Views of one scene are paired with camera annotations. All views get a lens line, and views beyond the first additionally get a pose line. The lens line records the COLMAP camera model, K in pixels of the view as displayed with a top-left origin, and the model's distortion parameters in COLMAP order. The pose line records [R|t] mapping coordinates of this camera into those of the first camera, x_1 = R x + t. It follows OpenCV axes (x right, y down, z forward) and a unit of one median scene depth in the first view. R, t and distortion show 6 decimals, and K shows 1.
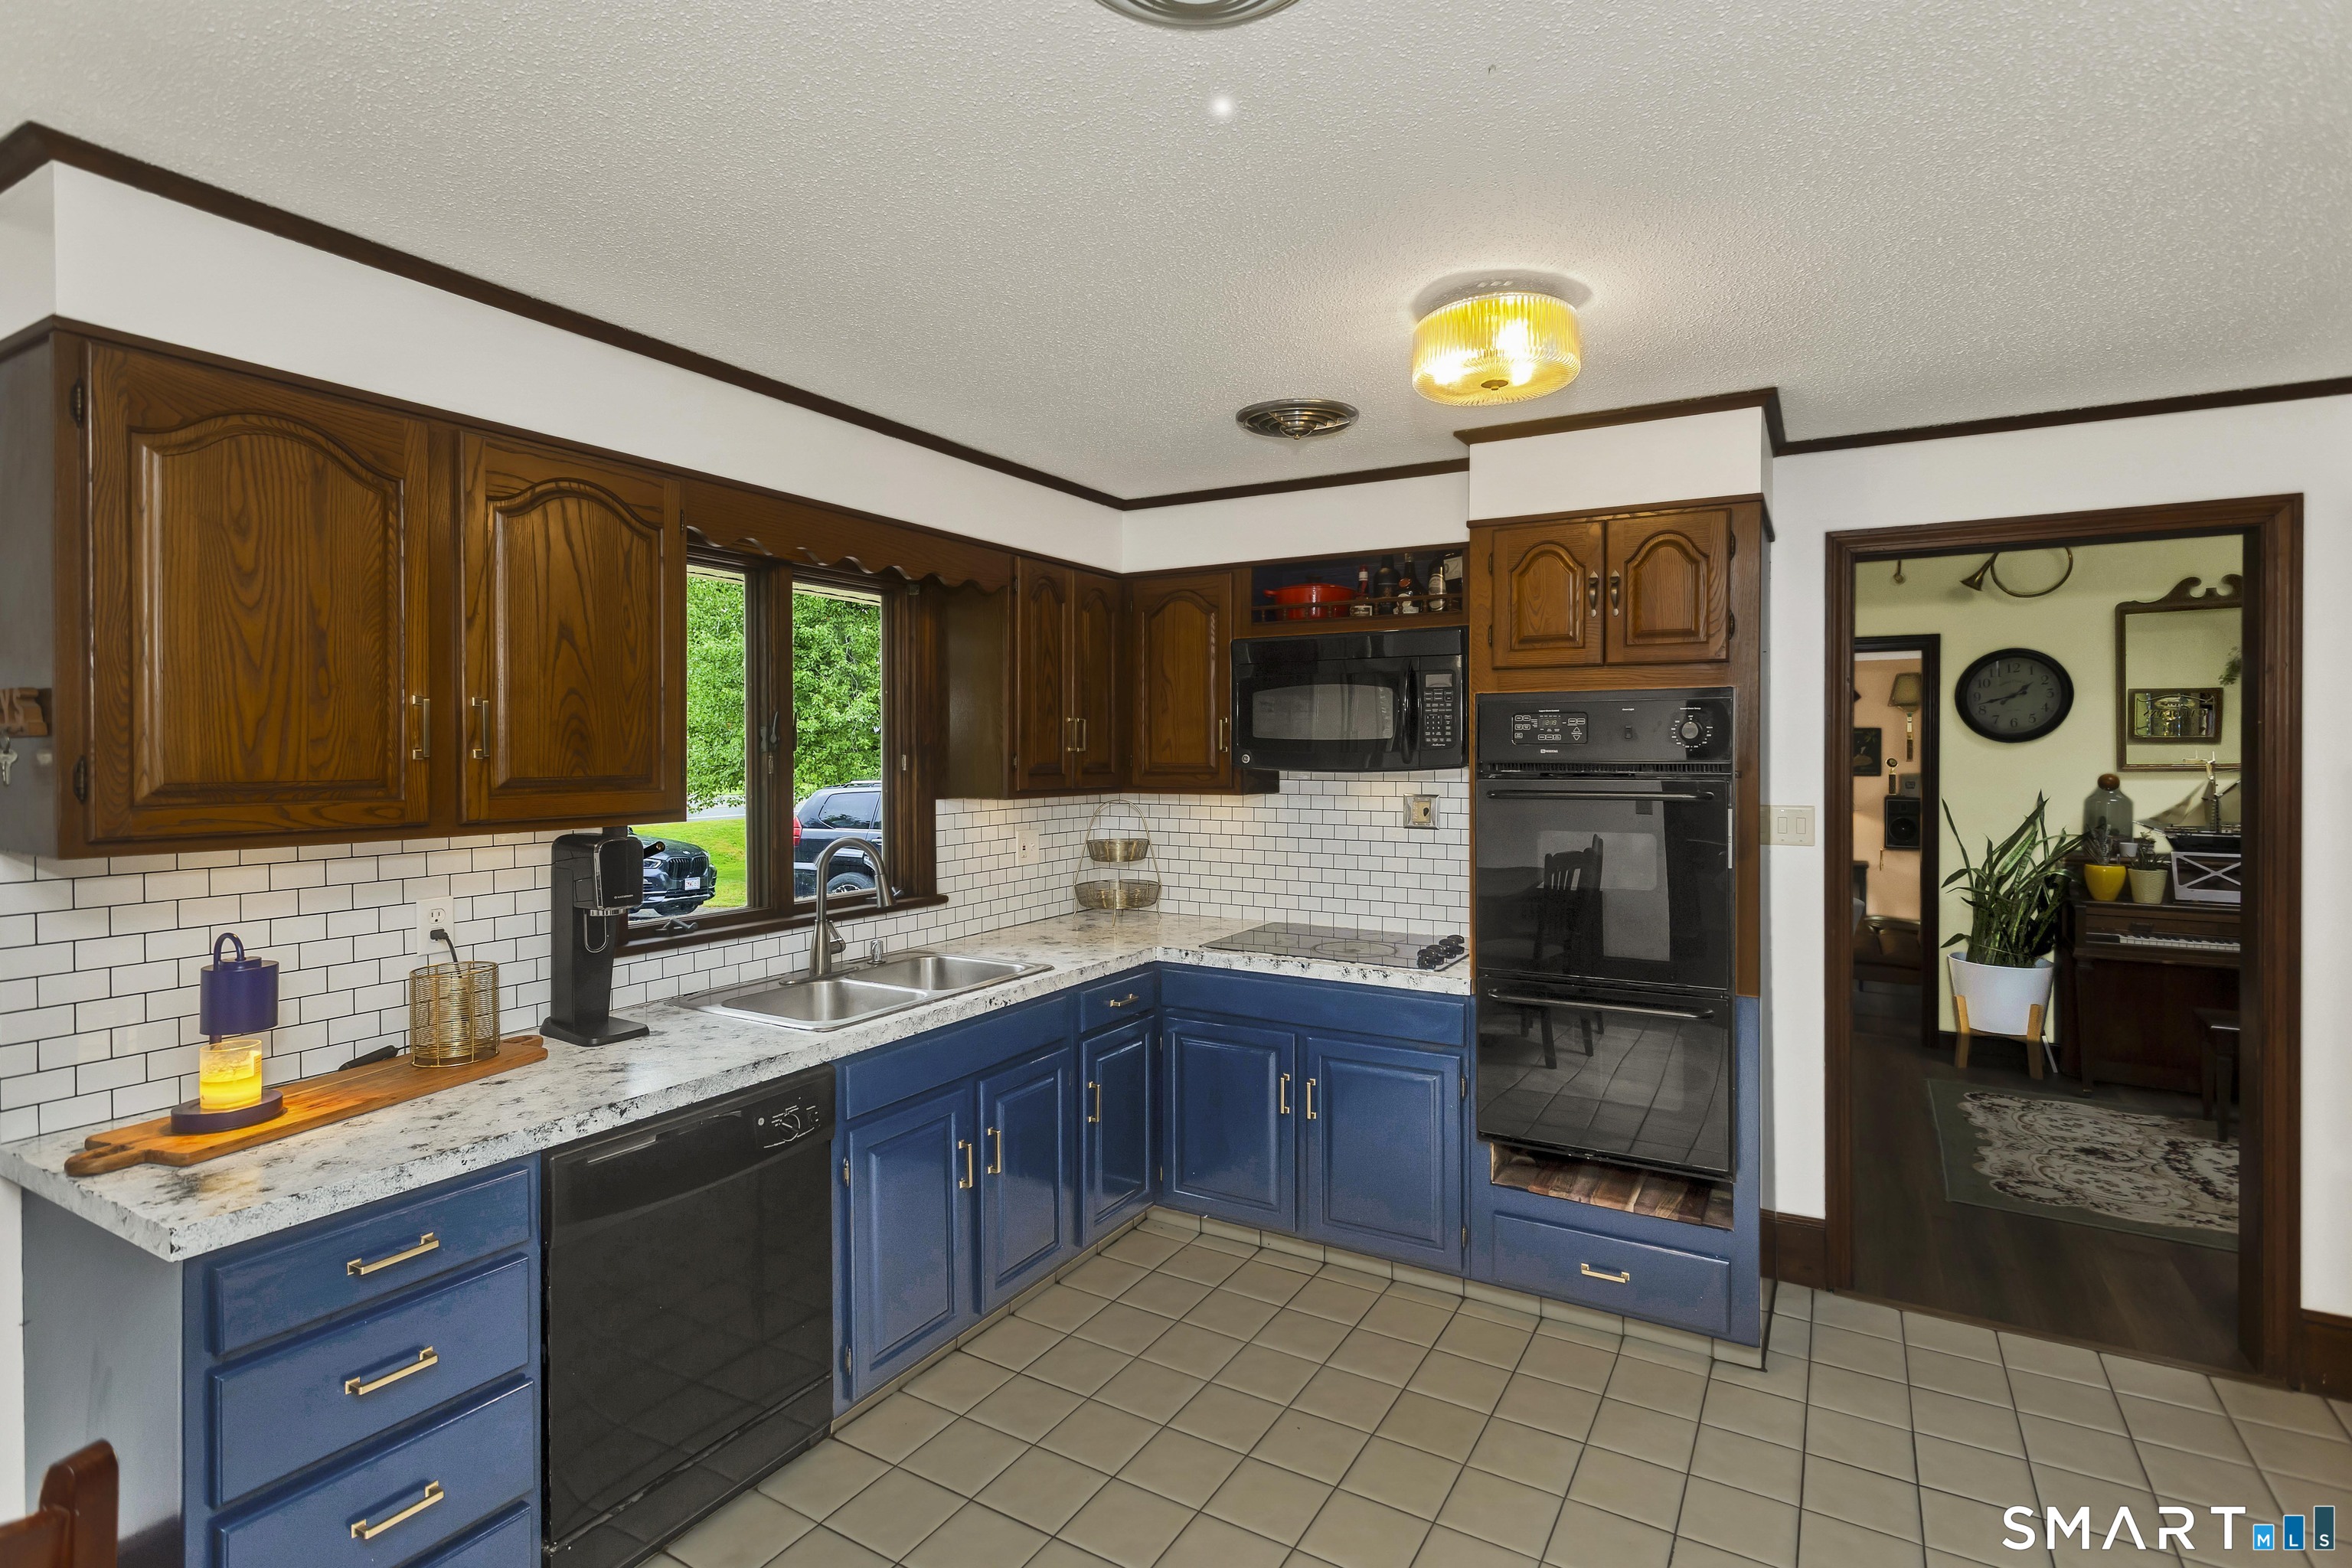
lens RADIAL K [[1152.2, 0, 1167.1], [0, 1152.2, 759.9], [0, 0, 1]] dist [0.006662, -0.000550]
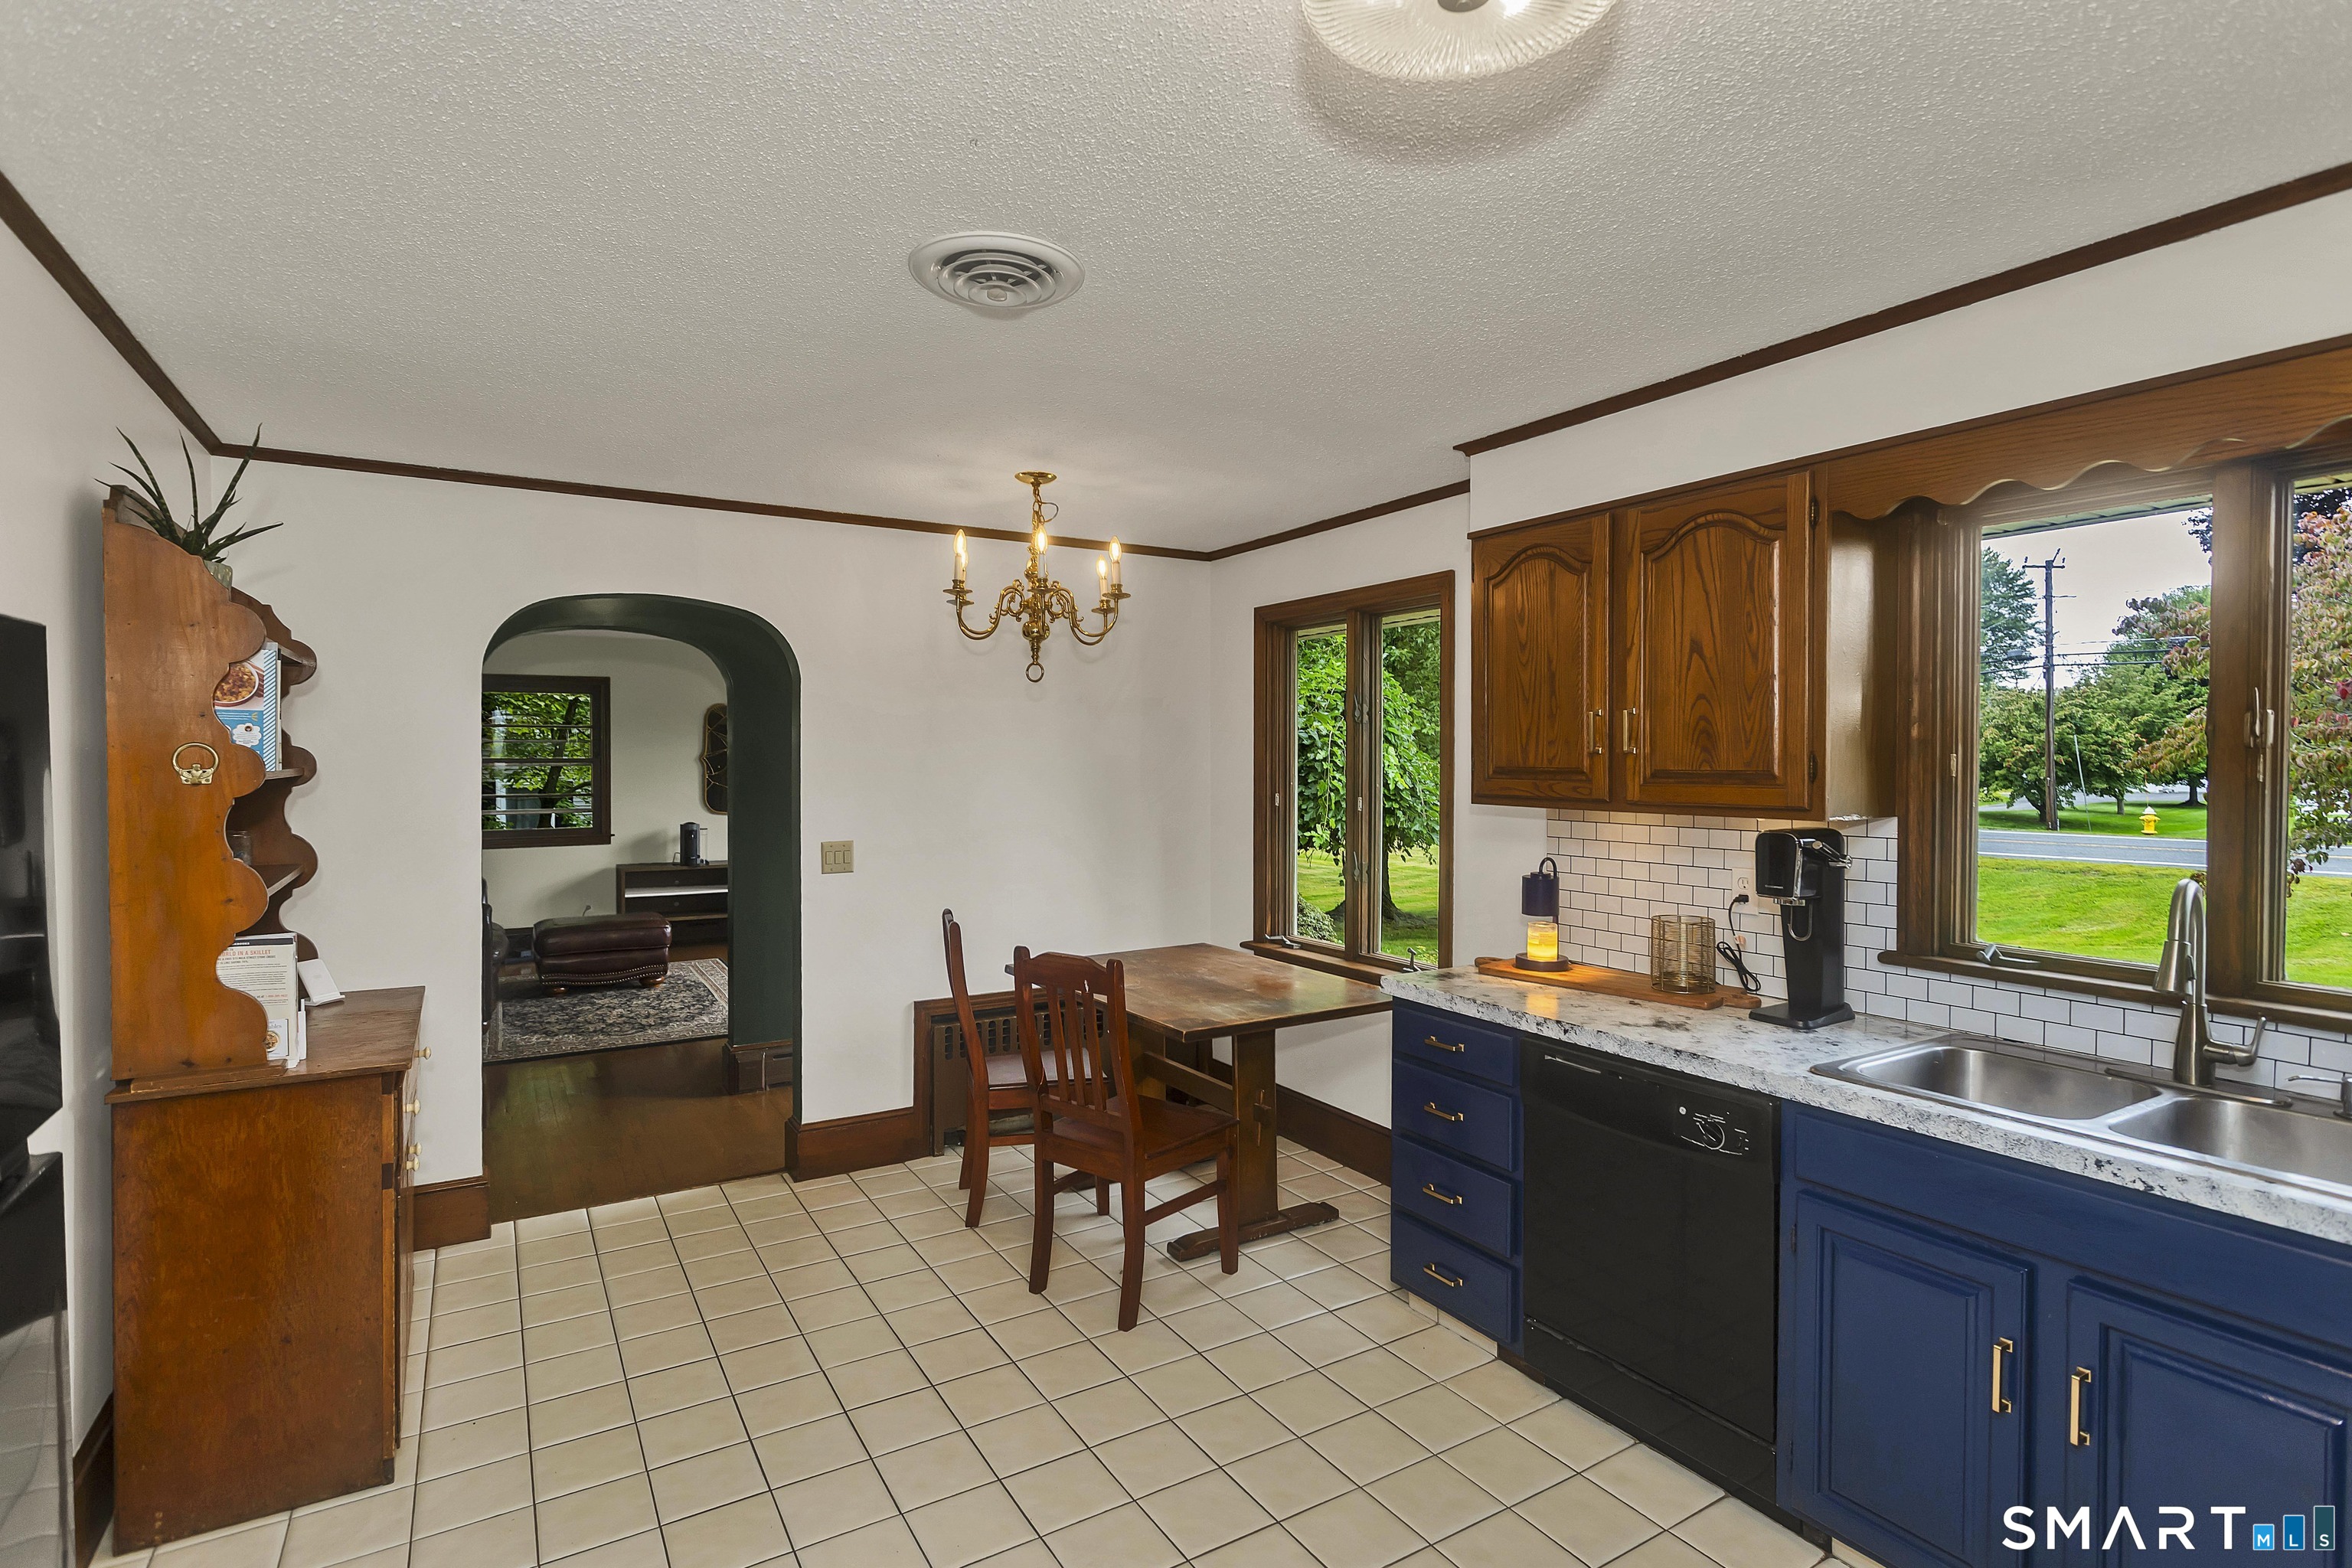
lens RADIAL K [[1152.2, 0, 1206.3], [0, 1152.2, 769.0], [0, 0, 1]] dist [0.006662, -0.000550]
pose [[-0.453762, 0.008610, -0.891081, 0.735828], [-0.008354, 0.999868, 0.013915, 0.001209], [0.891084, 0.013758, -0.453630, 1.071167]]
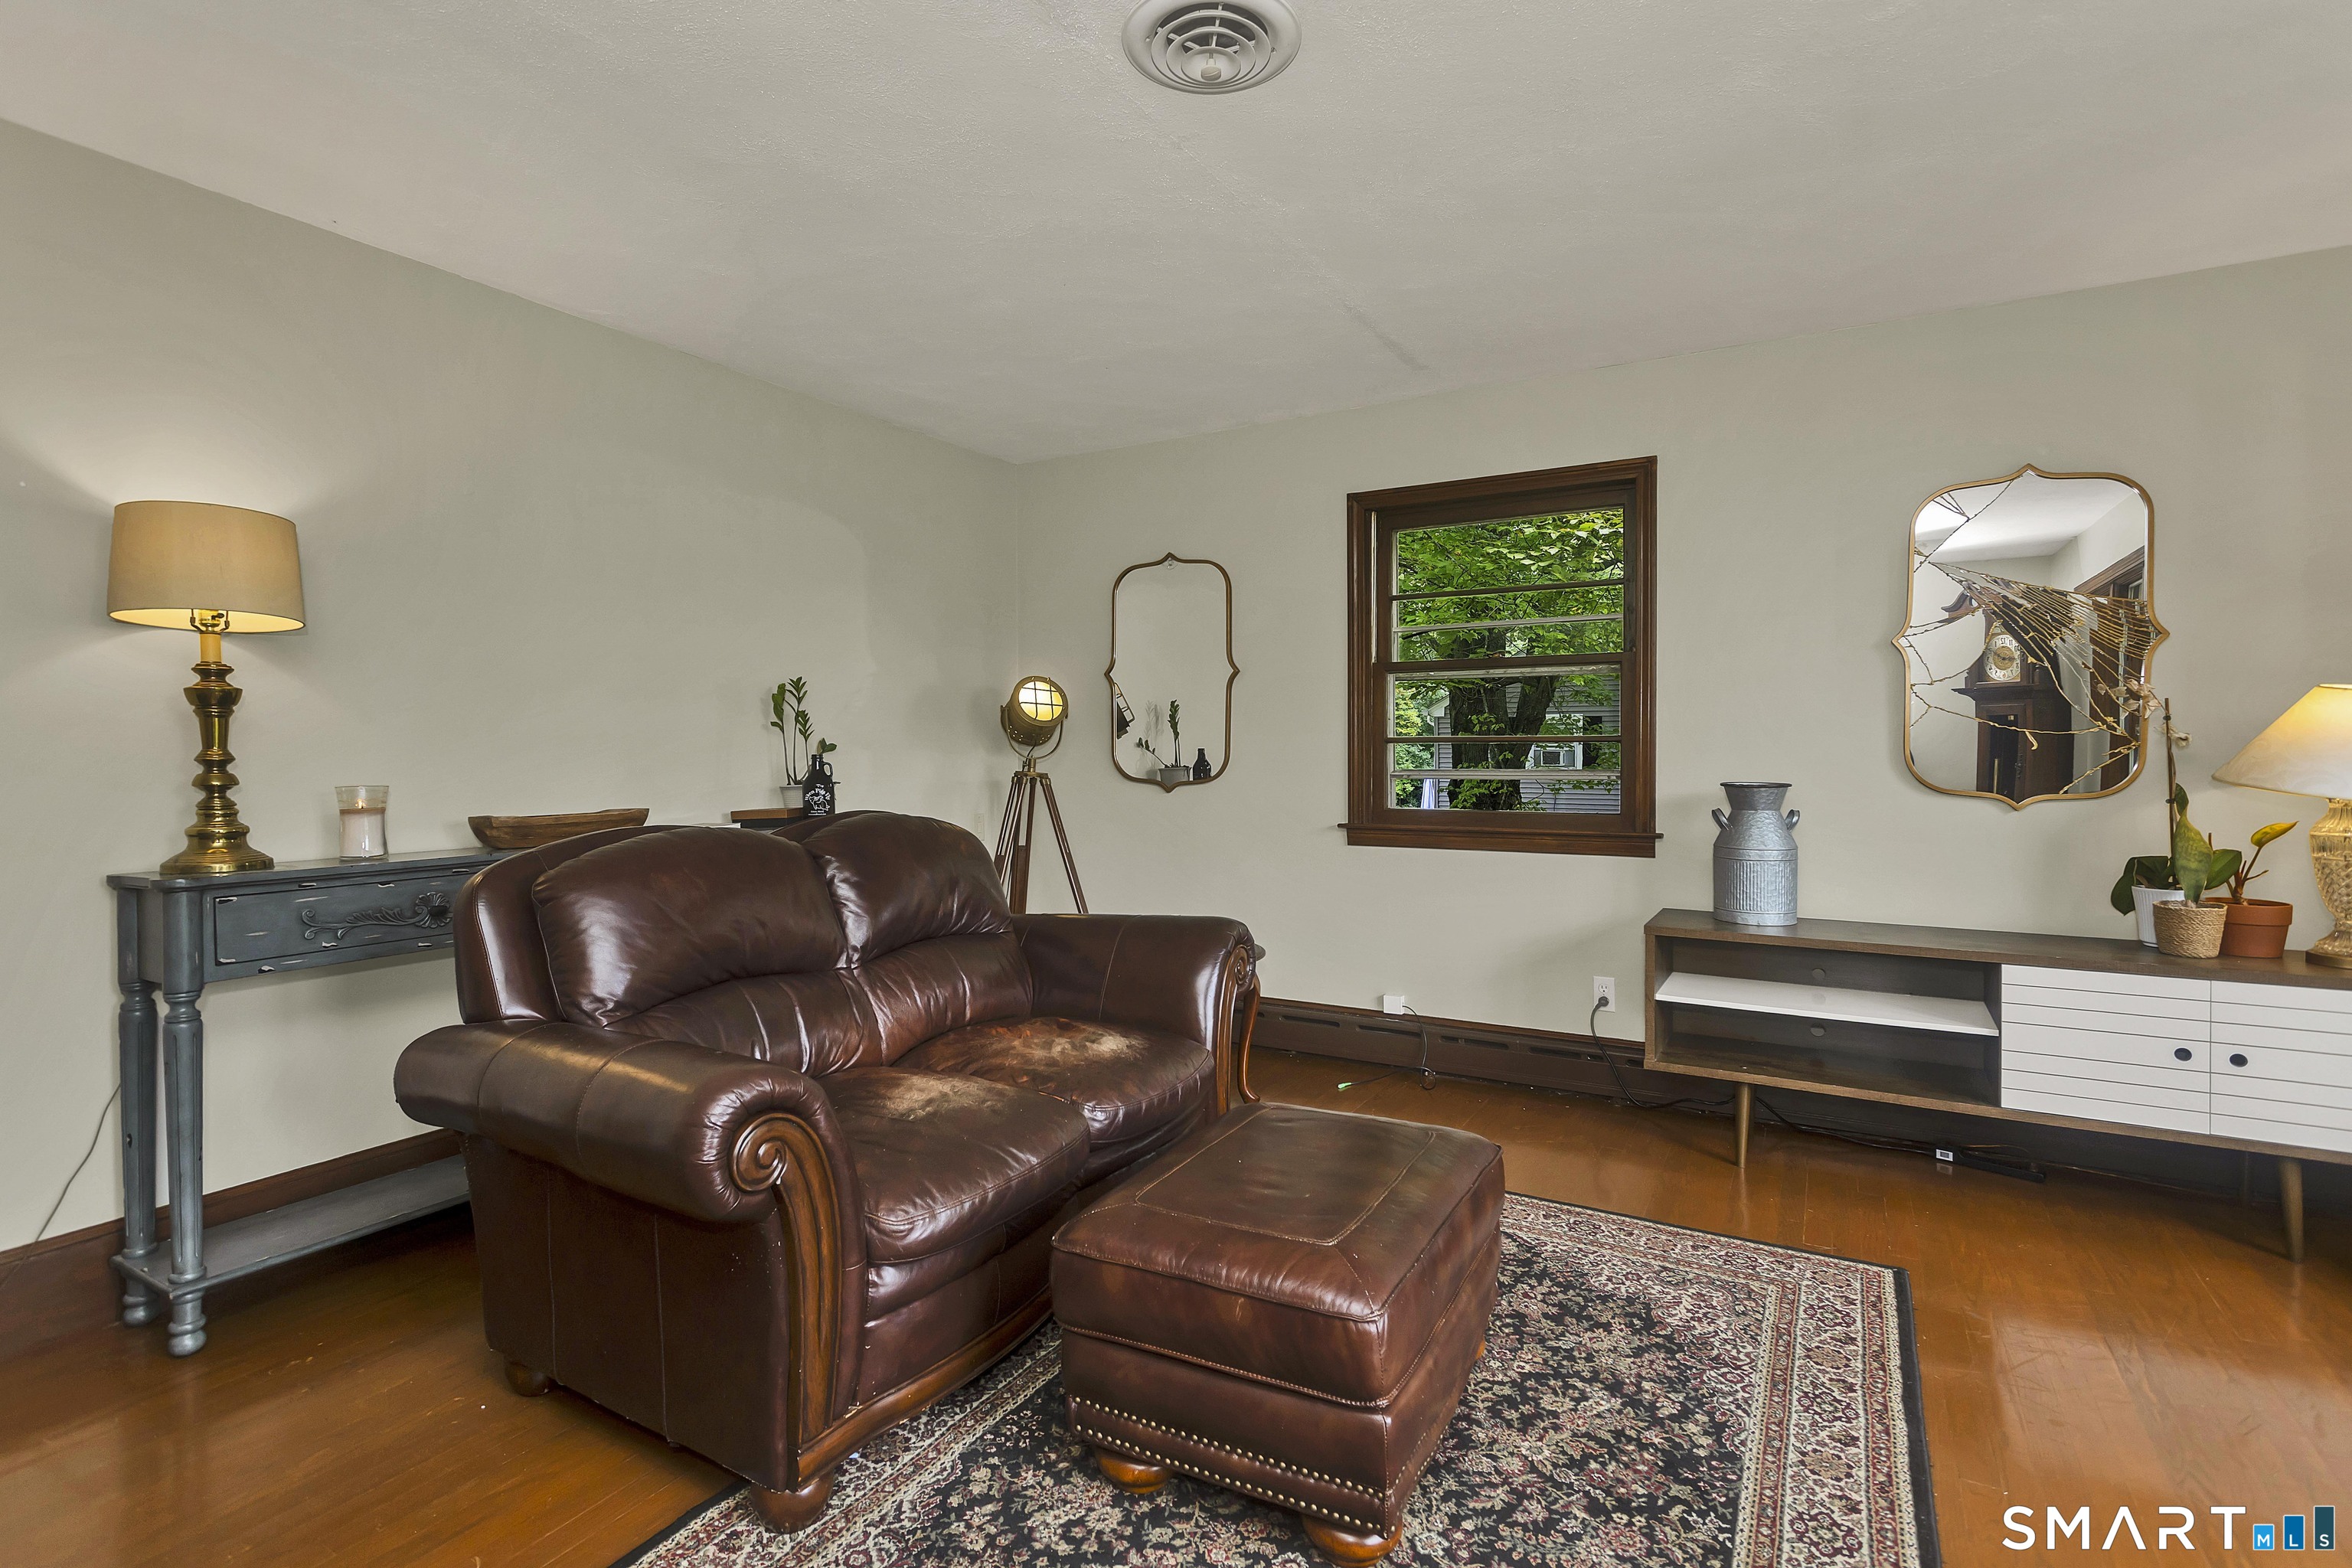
lens RADIAL K [[1152.2, 0, 1191.7], [0, 1152.2, 762.3], [0, 0, 1]] dist [0.006662, -0.000550]
pose [[-0.999681, -0.003129, -0.025048, -1.070571], [-0.003754, 0.999682, 0.024929, 0.155055], [0.024962, 0.025015, -0.999375, -0.846550]]
